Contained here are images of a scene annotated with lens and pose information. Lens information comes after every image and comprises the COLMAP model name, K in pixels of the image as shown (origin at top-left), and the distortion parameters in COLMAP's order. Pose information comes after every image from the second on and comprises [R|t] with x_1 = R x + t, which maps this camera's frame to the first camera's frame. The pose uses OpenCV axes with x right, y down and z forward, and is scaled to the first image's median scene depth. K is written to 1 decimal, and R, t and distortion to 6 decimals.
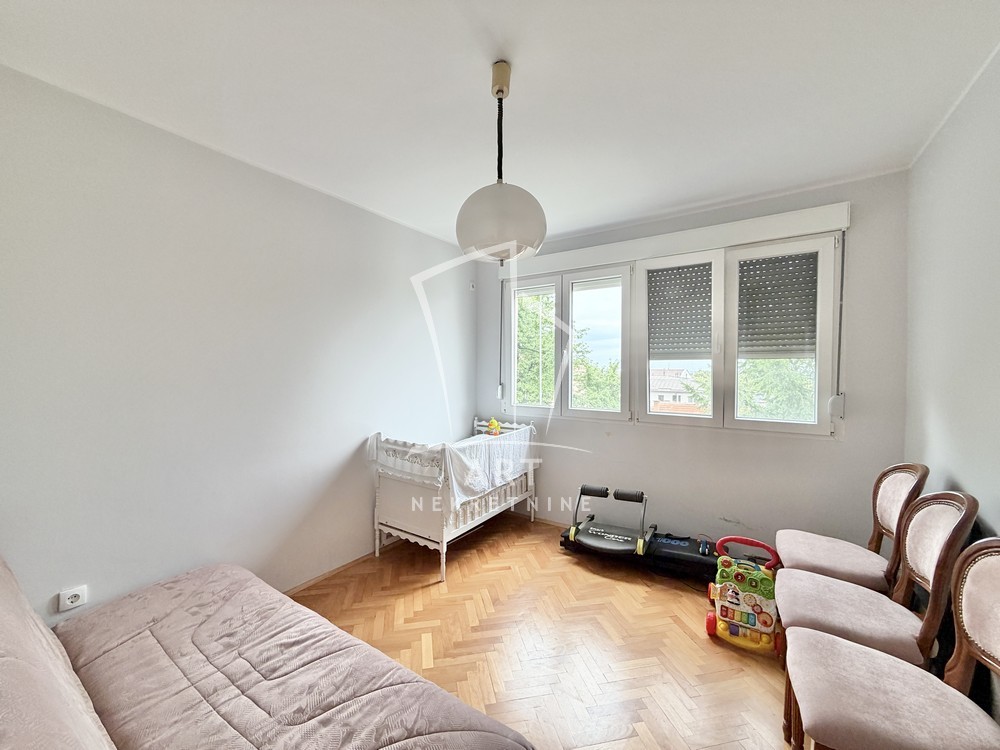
lens RADIAL K [[395.2, 0, 499.2], [0, 395.2, 368.8], [0, 0, 1]] dist [0.000985, -0.000595]
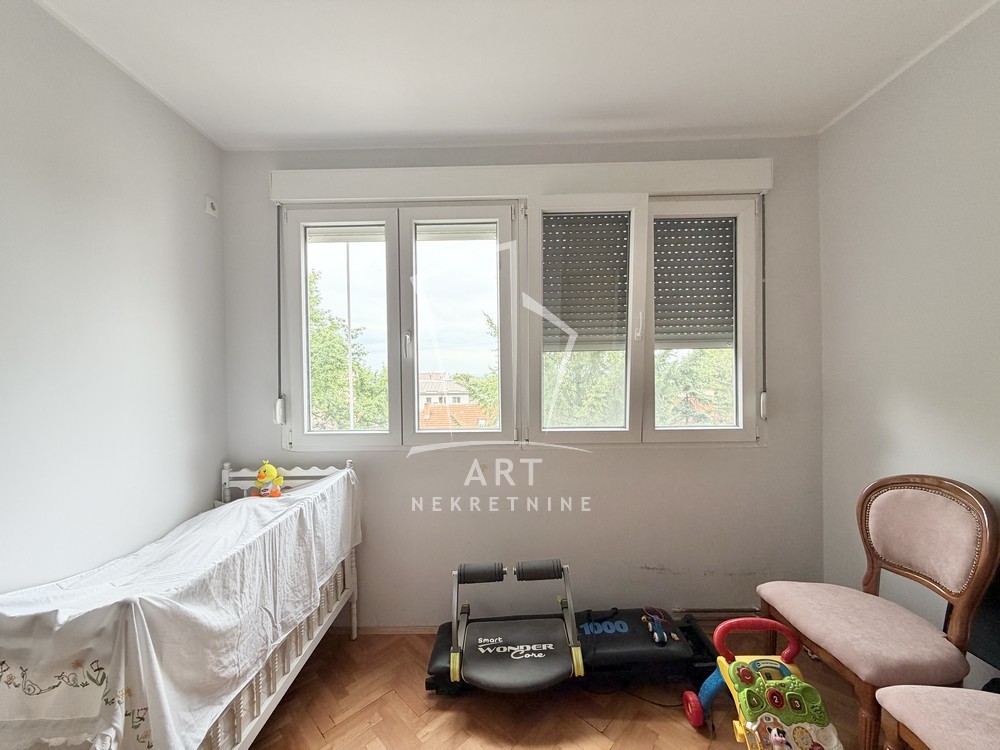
lens RADIAL K [[395.2, 0, 496.0], [0, 395.2, 375.5], [0, 0, 1]] dist [0.000985, -0.000595]
pose [[0.843344, -0.019739, 0.537011, -0.048168], [0.016893, 0.999805, 0.010220, 0.011870], [-0.537108, 0.000453, 0.843514, 0.493221]]
